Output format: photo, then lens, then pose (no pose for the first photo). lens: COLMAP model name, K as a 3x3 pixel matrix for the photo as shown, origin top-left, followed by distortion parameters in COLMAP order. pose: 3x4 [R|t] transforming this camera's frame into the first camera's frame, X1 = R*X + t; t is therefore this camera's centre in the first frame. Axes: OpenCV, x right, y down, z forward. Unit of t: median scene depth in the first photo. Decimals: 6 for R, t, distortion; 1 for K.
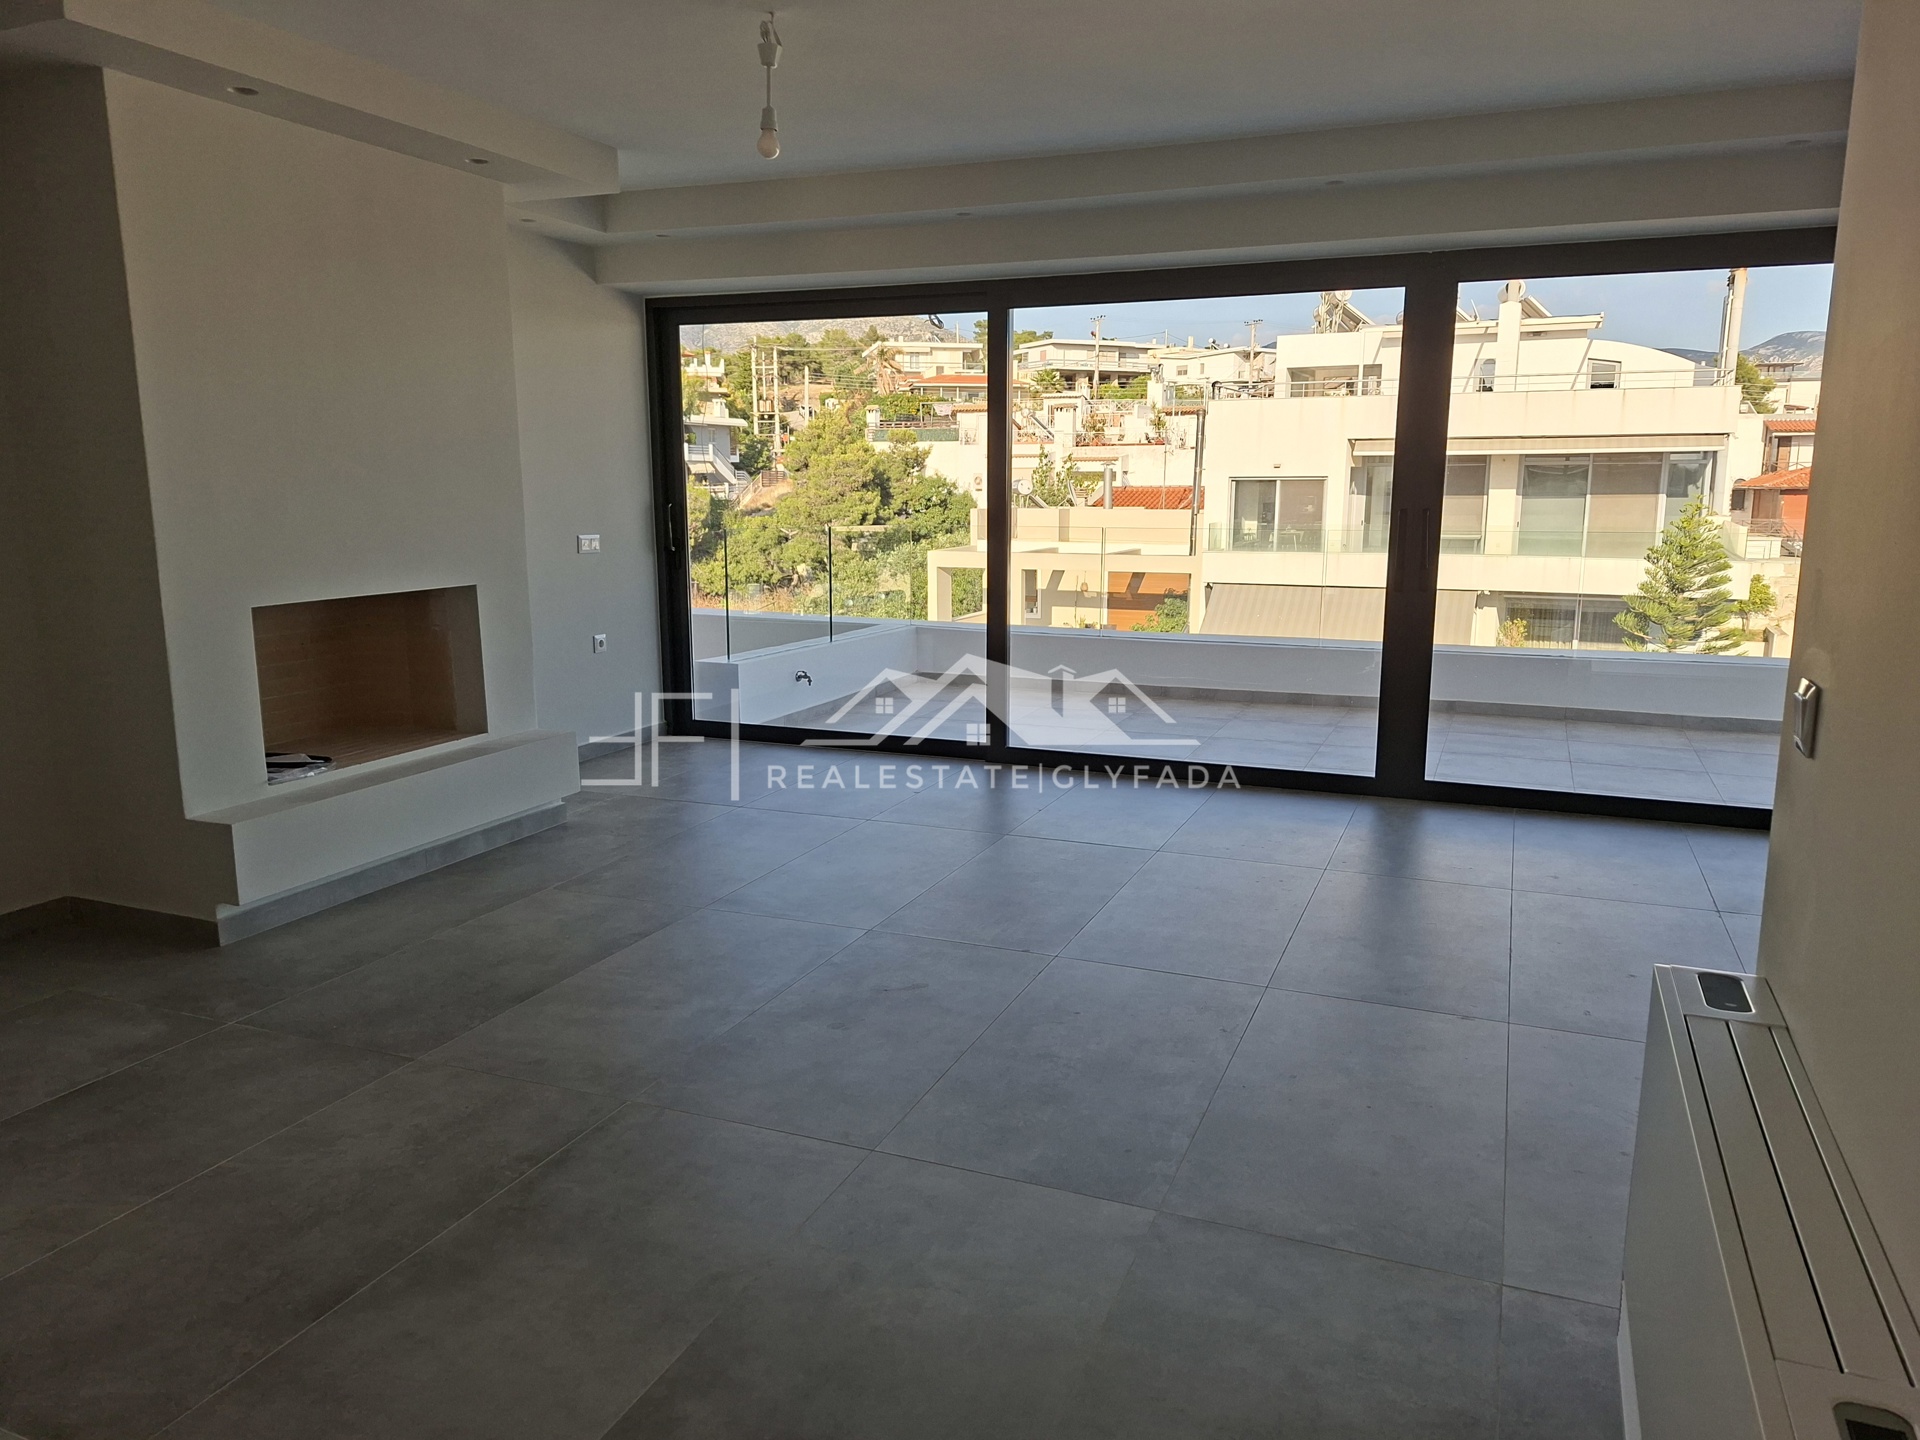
lens RADIAL K [[1316.6, 0, 961.9], [0, 1316.6, 719.5], [0, 0, 1]] dist [0.053807, -0.002346]
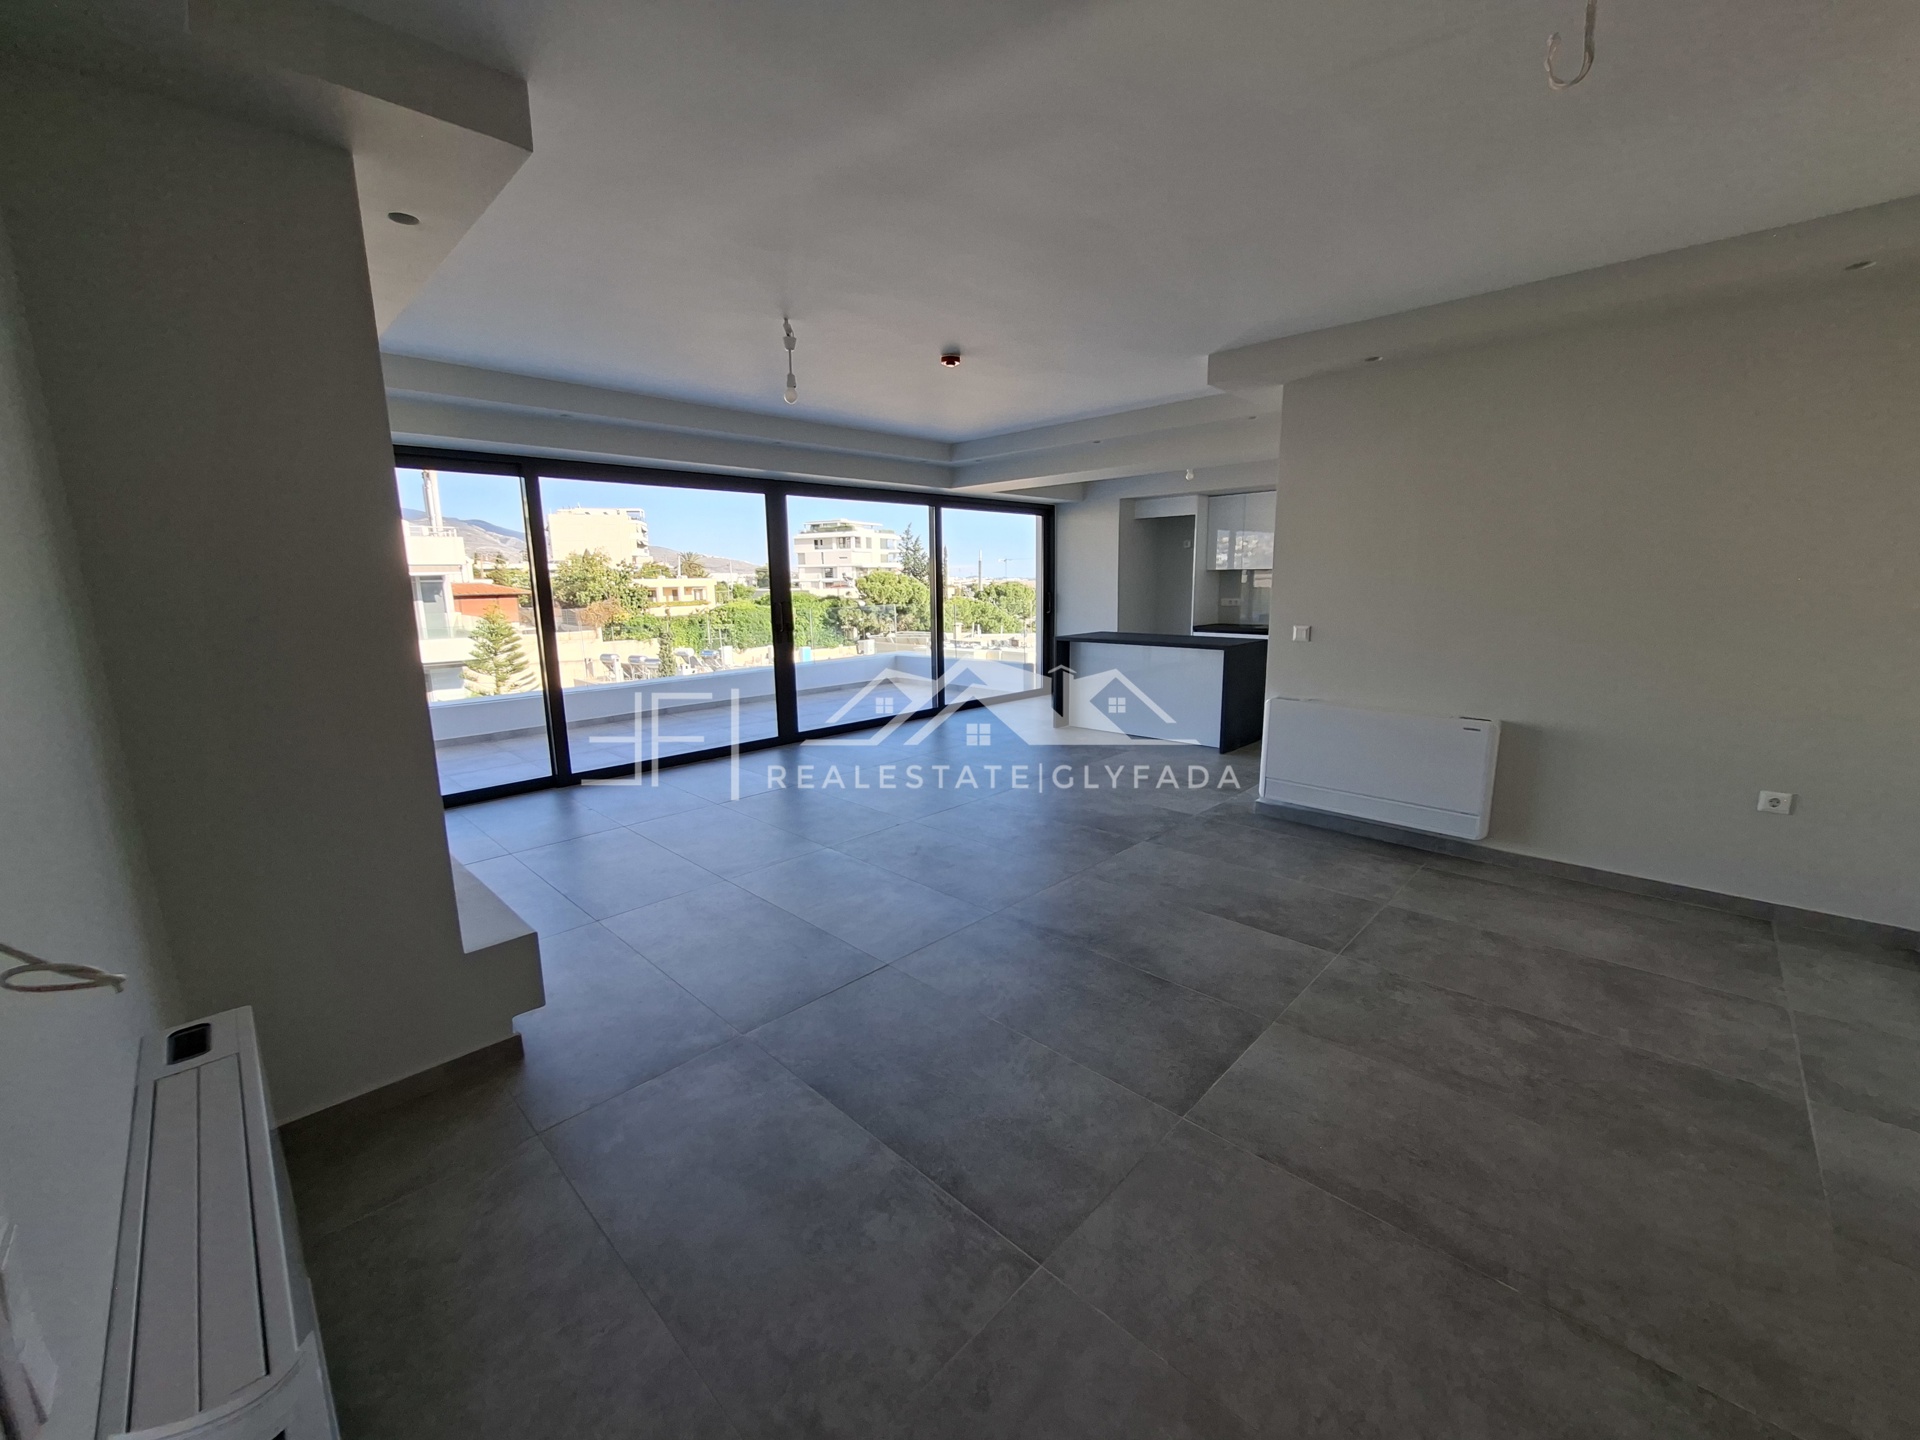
lens RADIAL K [[764.0, 0, 949.5], [0, 764.0, 722.2], [0, 0, 1]] dist [-0.009491, -0.000173]
pose [[0.380205, -0.177047, 0.907799, -0.735045], [0.181705, 0.976678, 0.114379, -0.072901], [-0.906878, 0.121464, 0.403509, 0.344559]]
